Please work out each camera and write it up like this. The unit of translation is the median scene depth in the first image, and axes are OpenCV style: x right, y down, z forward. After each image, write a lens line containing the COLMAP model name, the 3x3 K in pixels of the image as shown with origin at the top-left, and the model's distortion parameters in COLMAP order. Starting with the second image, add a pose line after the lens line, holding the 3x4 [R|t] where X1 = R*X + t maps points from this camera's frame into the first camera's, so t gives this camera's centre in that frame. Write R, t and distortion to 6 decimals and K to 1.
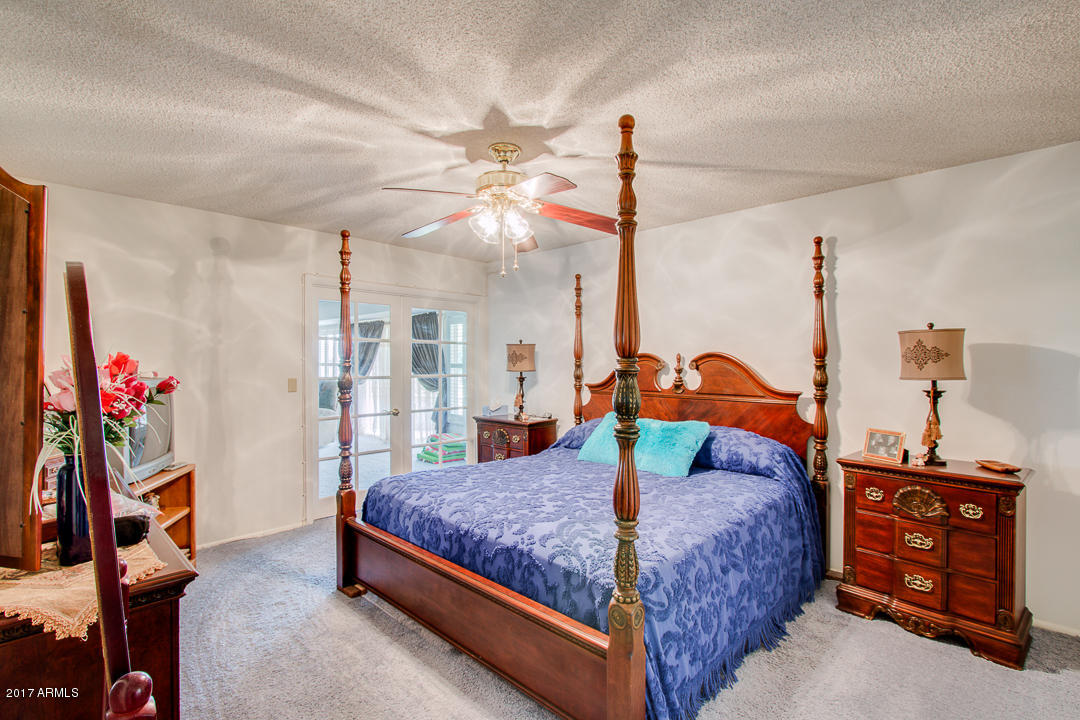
lens RADIAL K [[512.9, 0, 536.2], [0, 512.9, 366.2], [0, 0, 1]] dist [-0.001028, -0.001209]
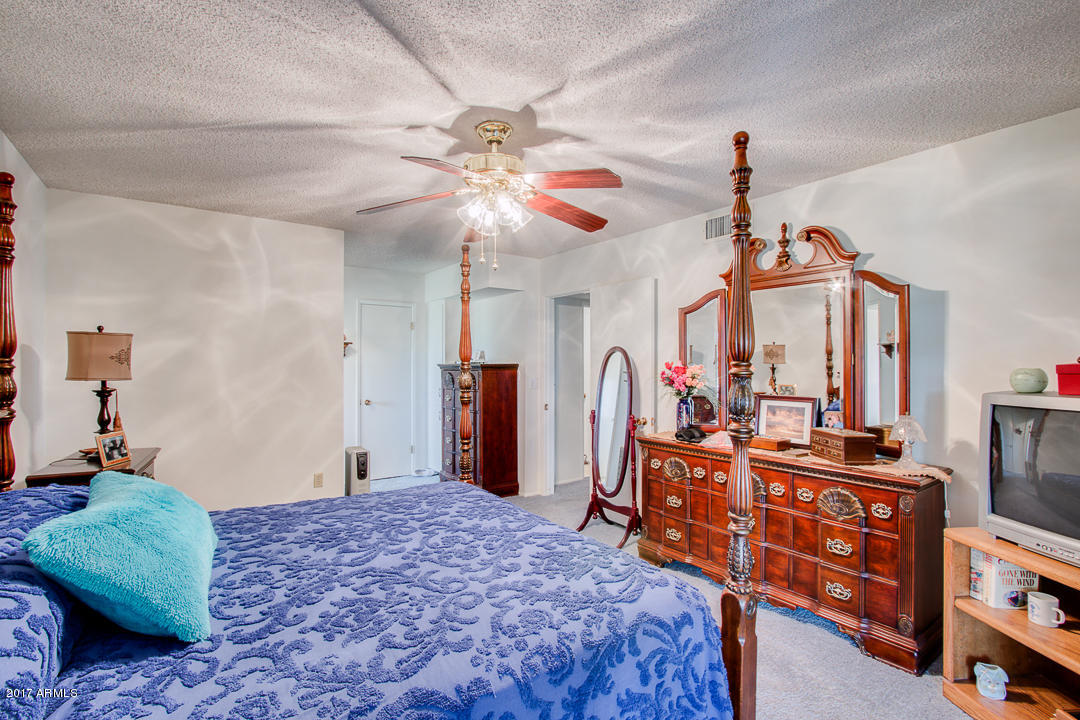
lens RADIAL K [[512.9, 0, 536.2], [0, 512.9, 366.2], [0, 0, 1]] dist [-0.001028, -0.001209]
pose [[-0.983613, -0.003102, 0.180268, -0.292486], [-0.001681, 0.999966, 0.008034, -0.012658], [-0.180287, 0.007600, -0.983585, 1.846232]]
